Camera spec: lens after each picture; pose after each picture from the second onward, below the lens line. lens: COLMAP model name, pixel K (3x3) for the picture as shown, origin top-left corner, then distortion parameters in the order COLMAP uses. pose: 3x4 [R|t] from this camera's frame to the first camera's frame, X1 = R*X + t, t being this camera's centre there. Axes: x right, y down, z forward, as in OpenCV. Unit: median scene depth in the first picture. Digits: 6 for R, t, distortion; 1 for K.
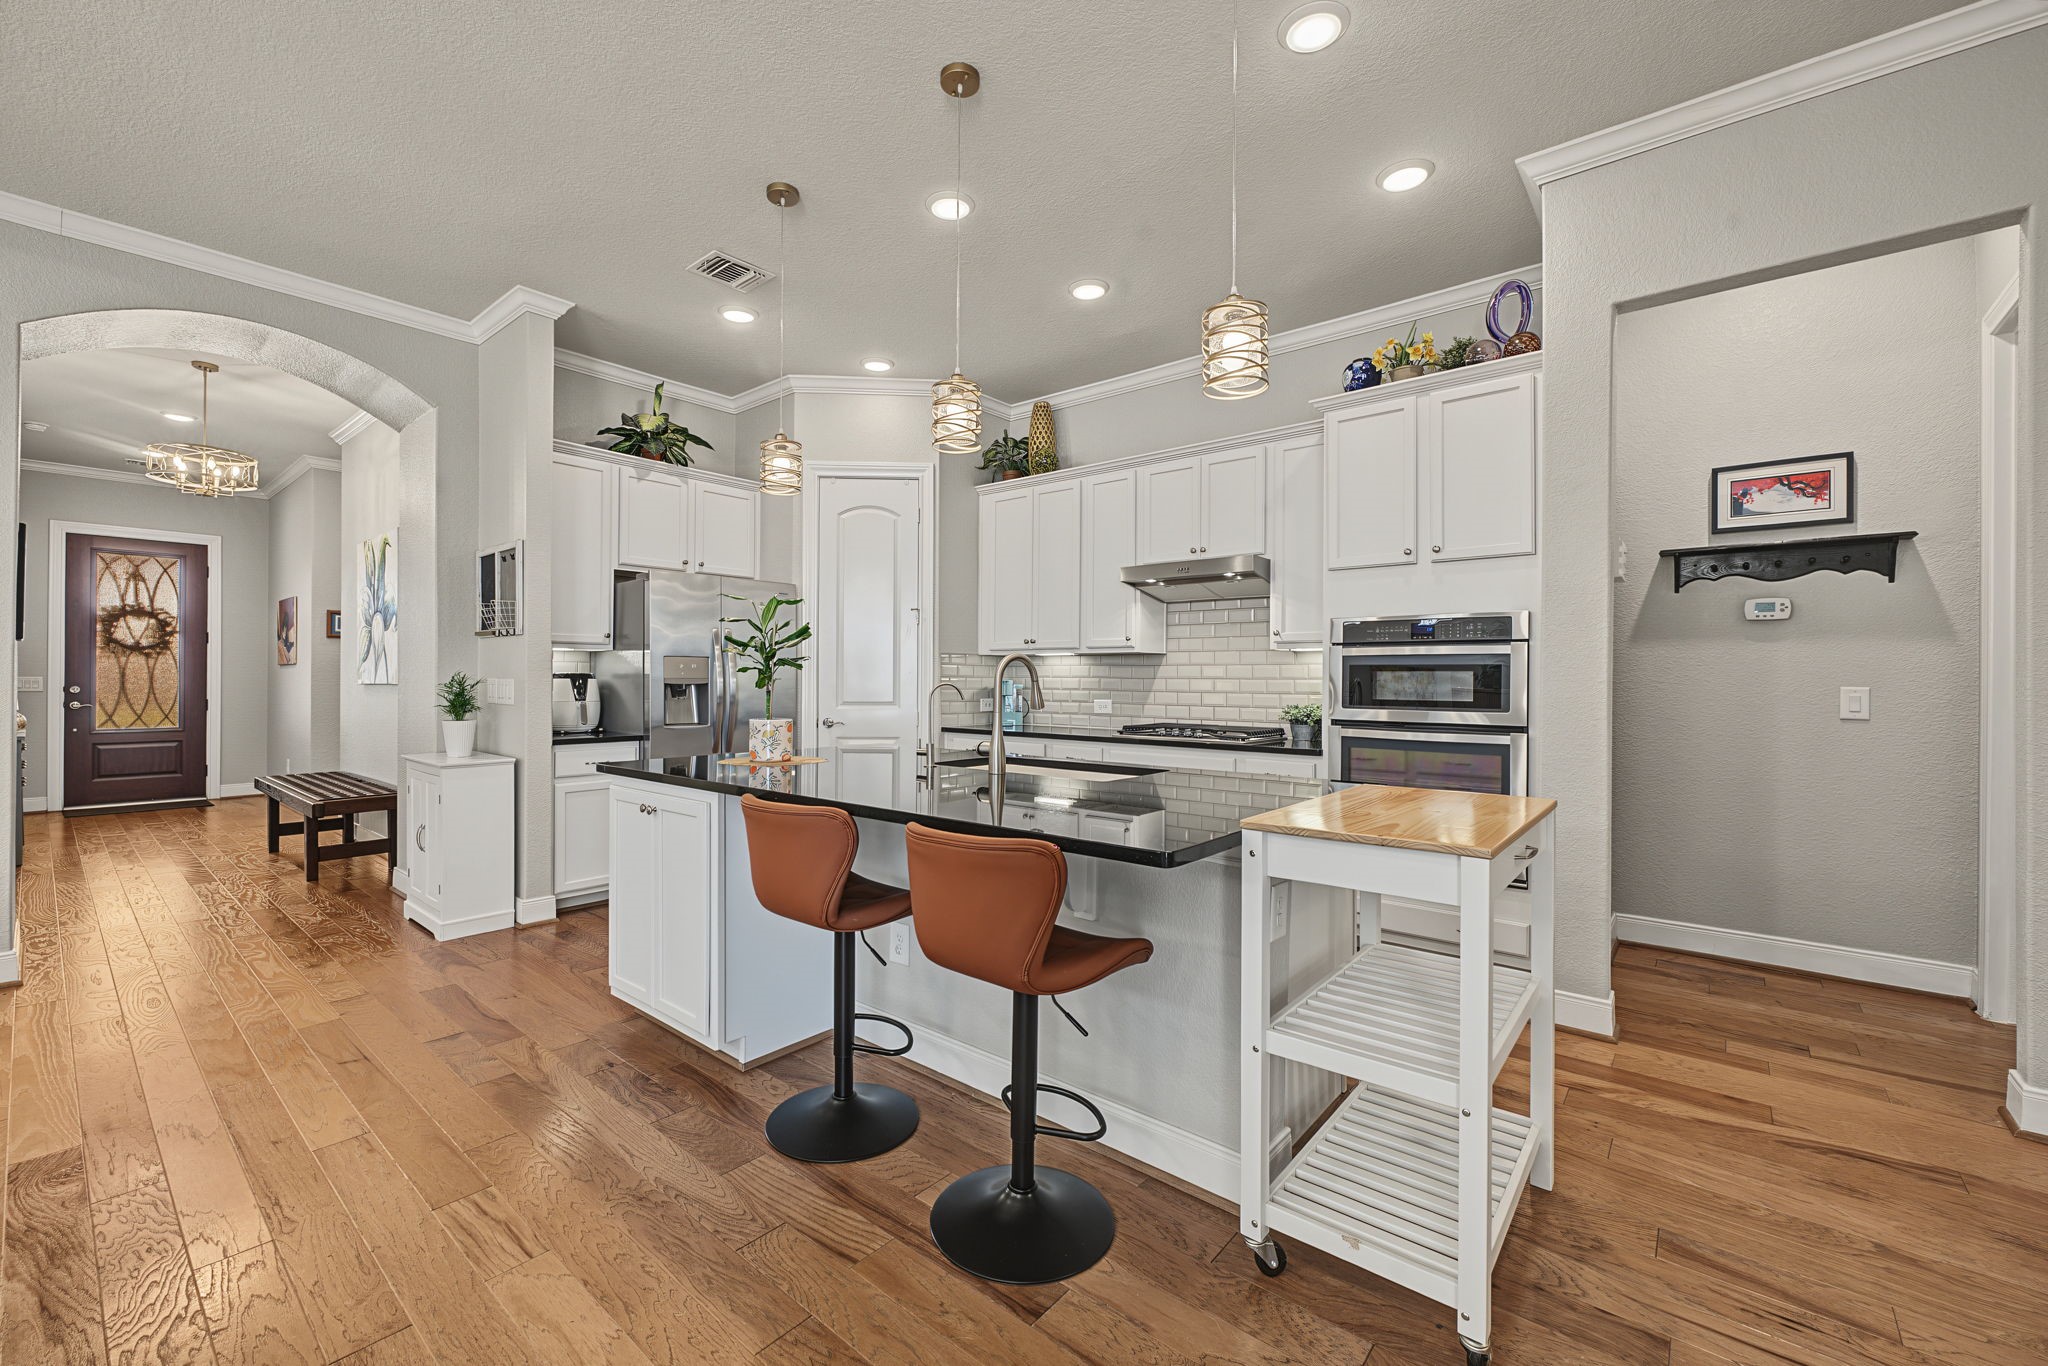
lens RADIAL K [[826.7, 0, 998.9], [0, 826.7, 676.9], [0, 0, 1]] dist [-0.003998, 0.000277]
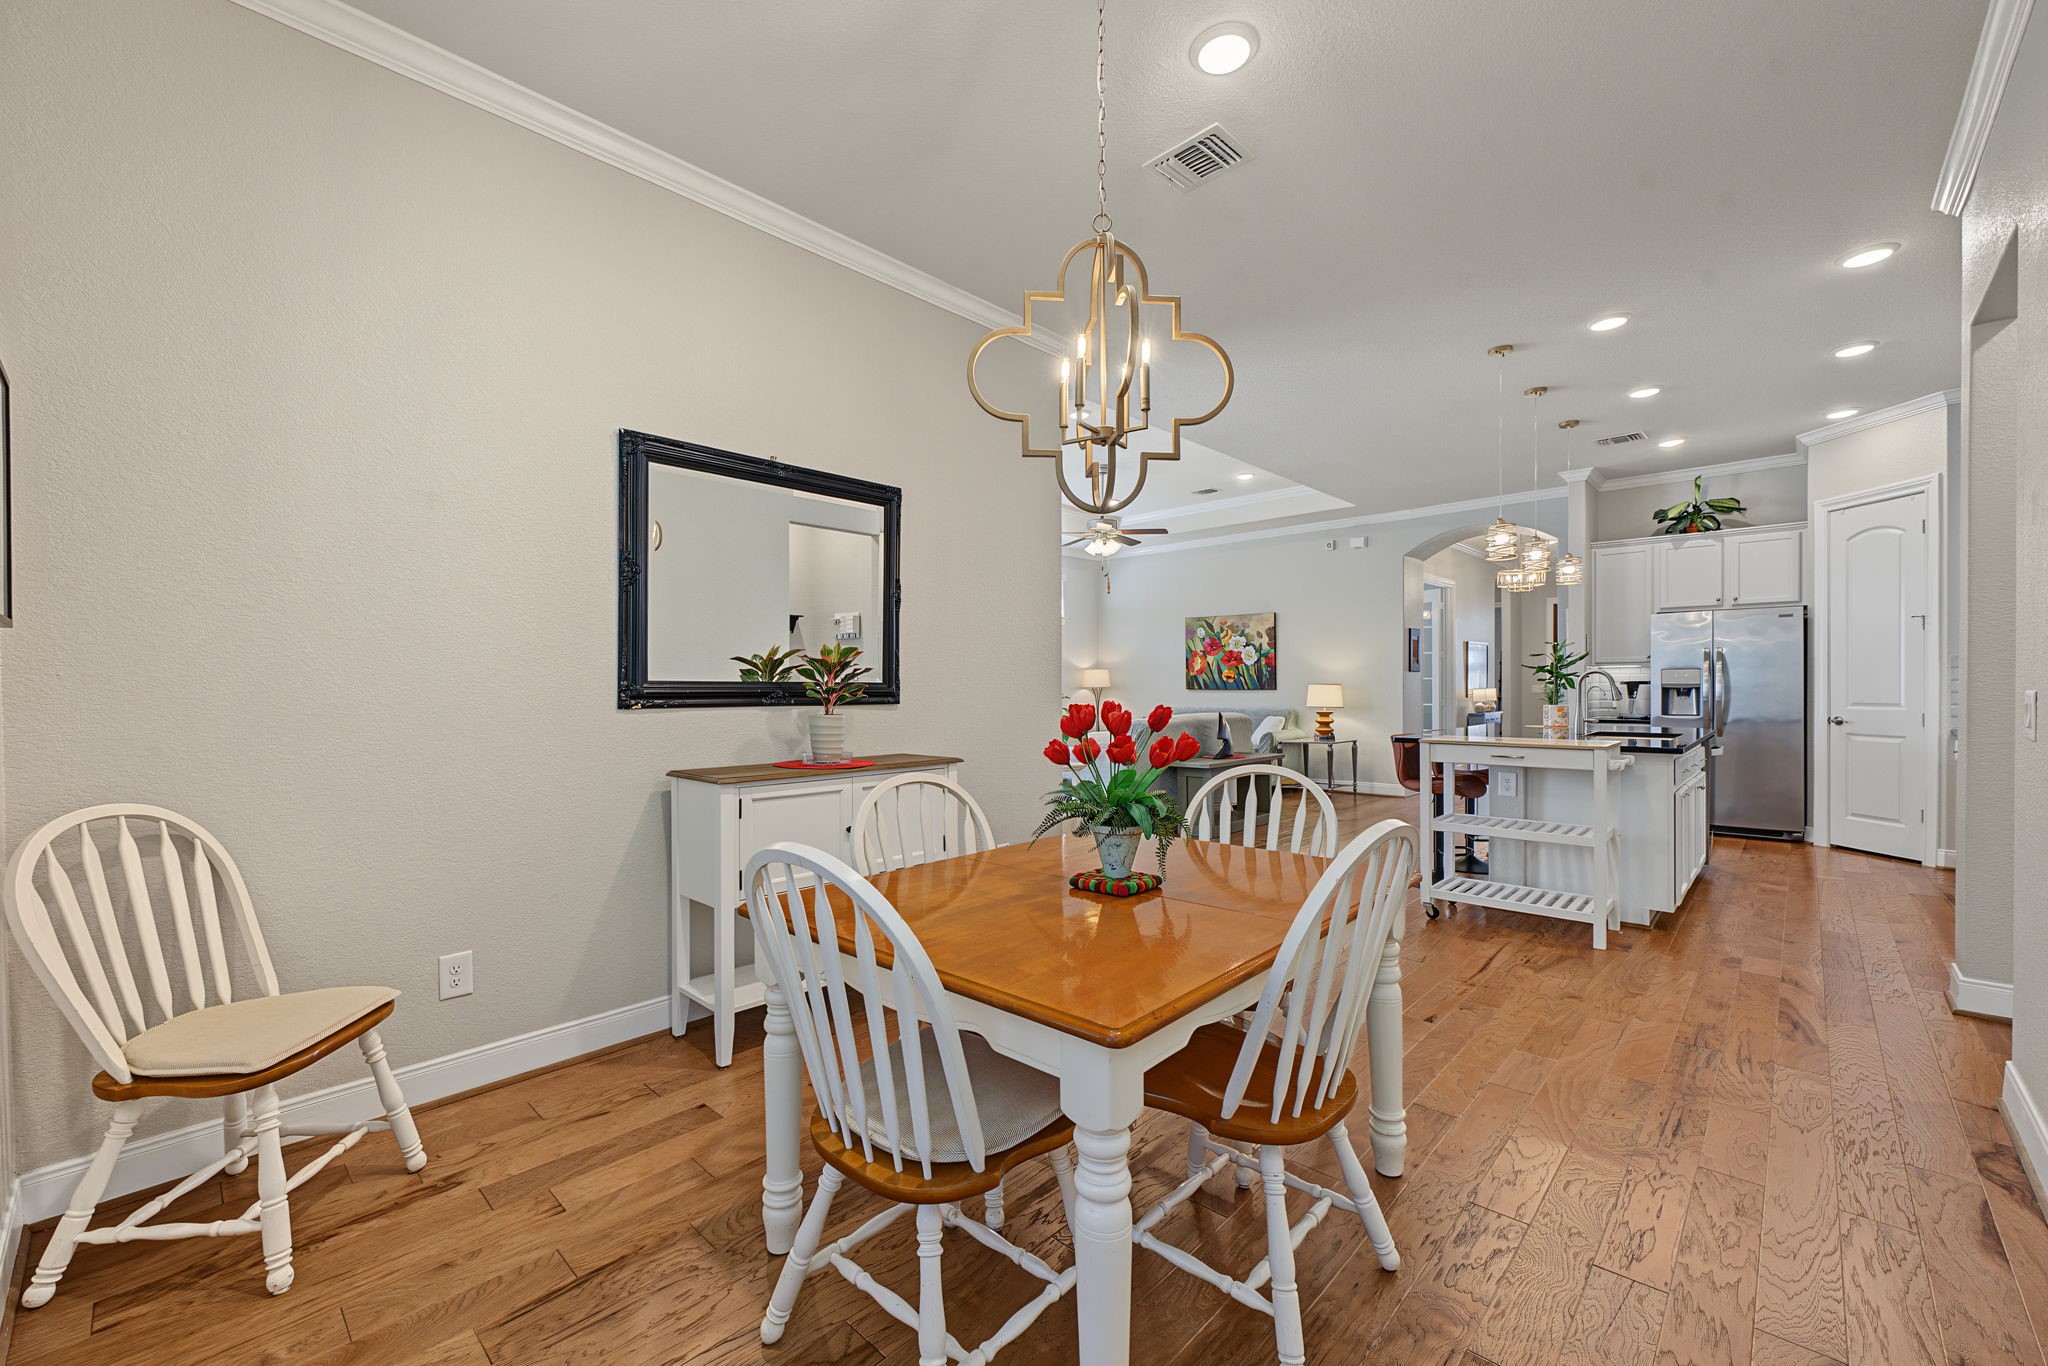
lens RADIAL K [[826.7, 0, 1026.6], [0, 826.7, 681.5], [0, 0, 1]] dist [-0.003998, 0.000277]
pose [[-0.050908, -0.012226, -0.998629, 1.105887], [0.006343, 0.999901, -0.012565, 0.008918], [0.998683, -0.006974, -0.050825, -0.089287]]
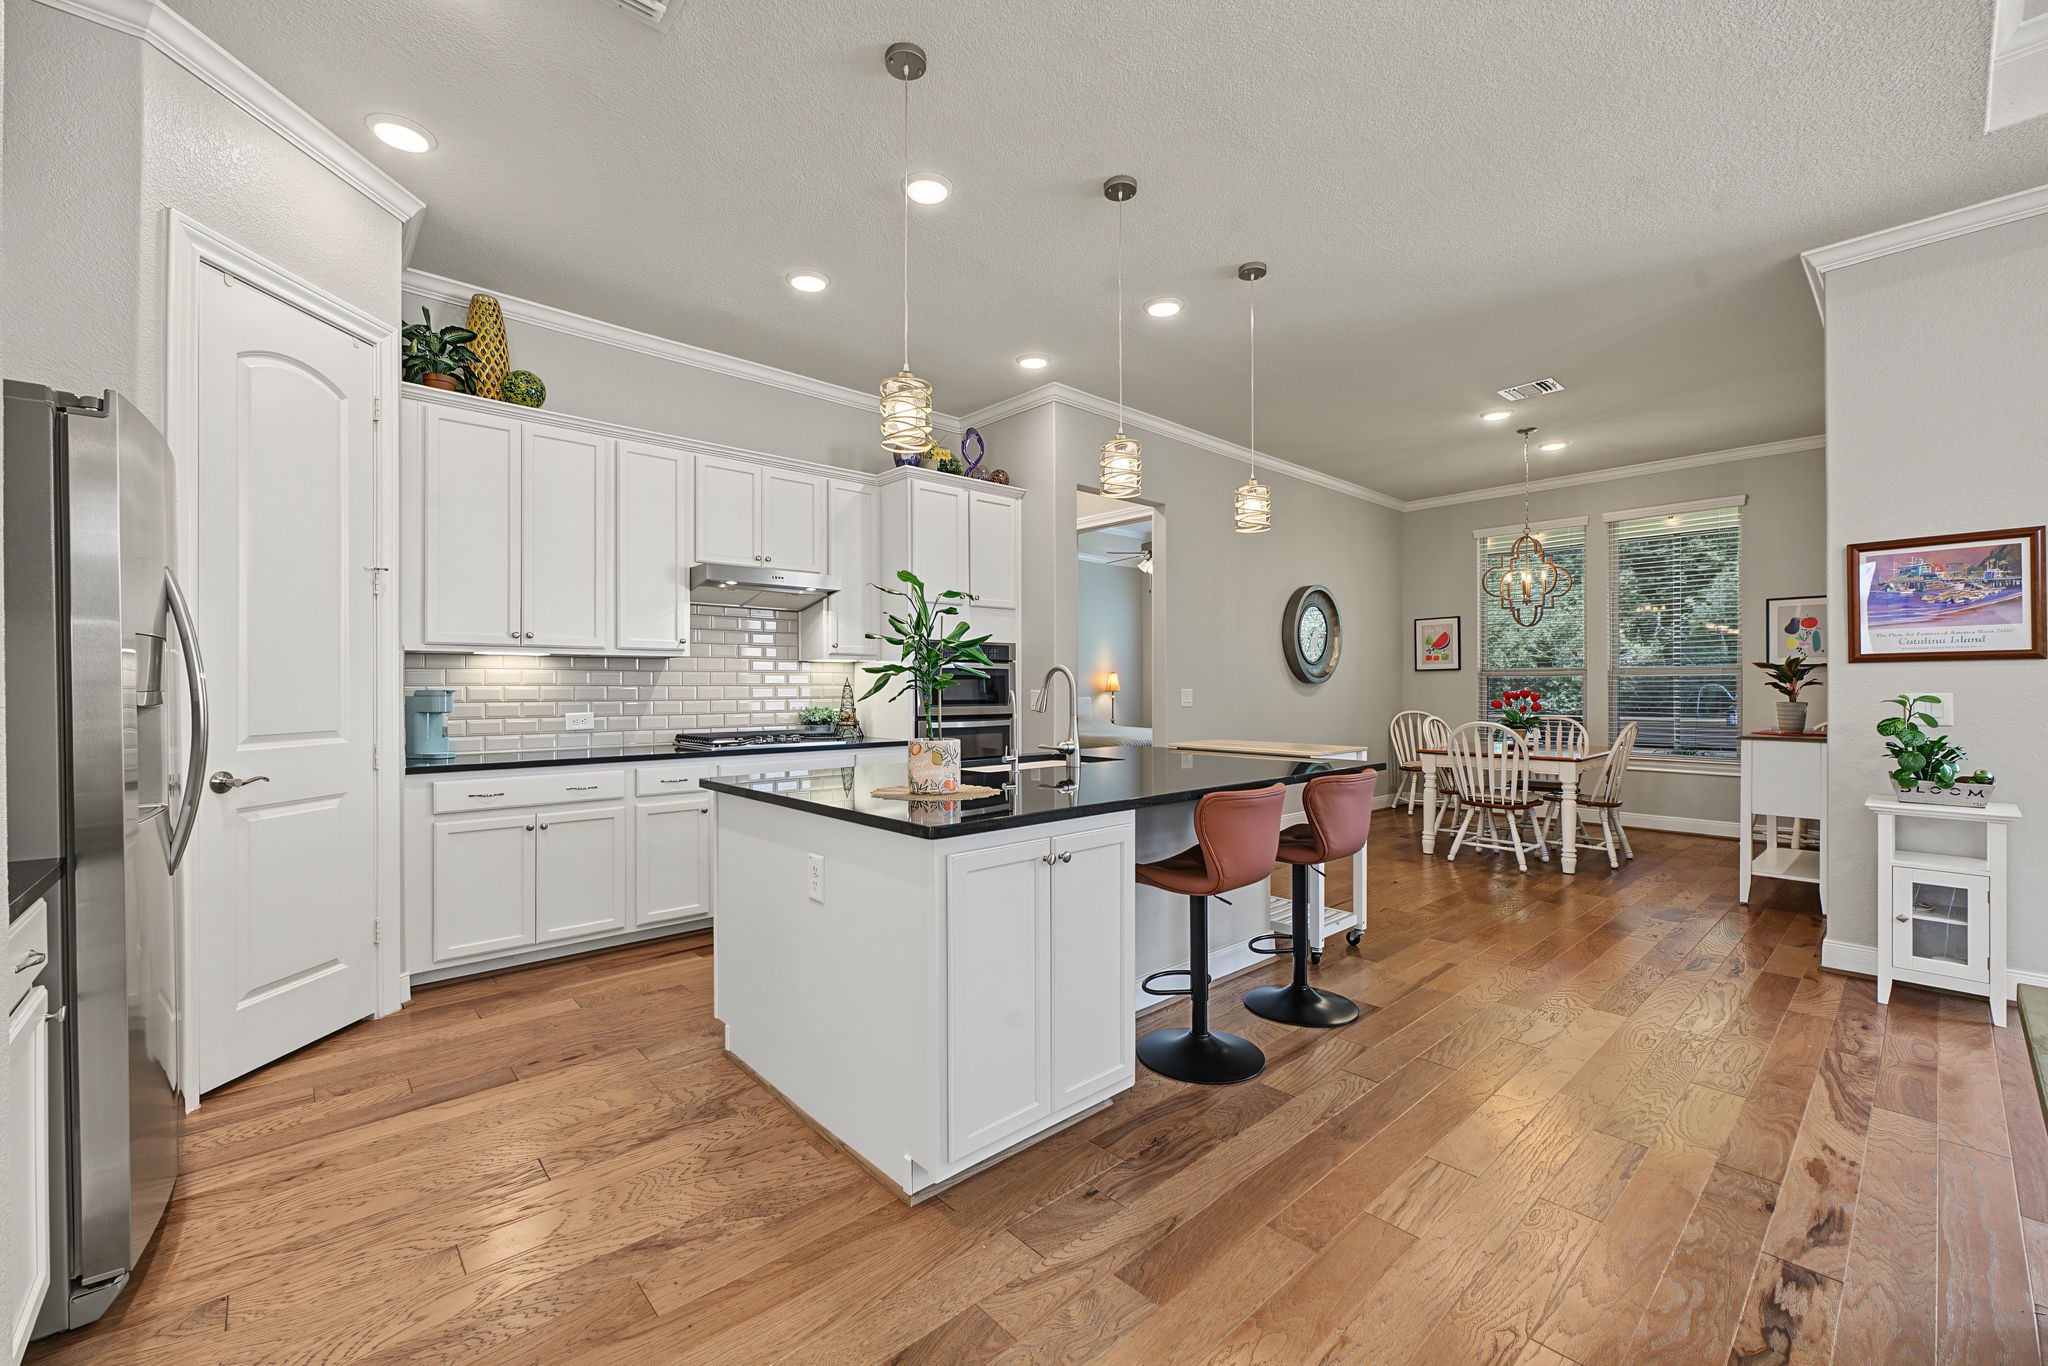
lens RADIAL K [[826.7, 0, 1007.3], [0, 826.7, 687.1], [0, 0, 1]] dist [-0.003998, 0.000277]
pose [[0.143815, -0.008887, 0.989565, -0.673600], [0.002273, 0.999960, 0.008650, -0.003900], [-0.989602, 0.001006, 0.143829, 0.527102]]
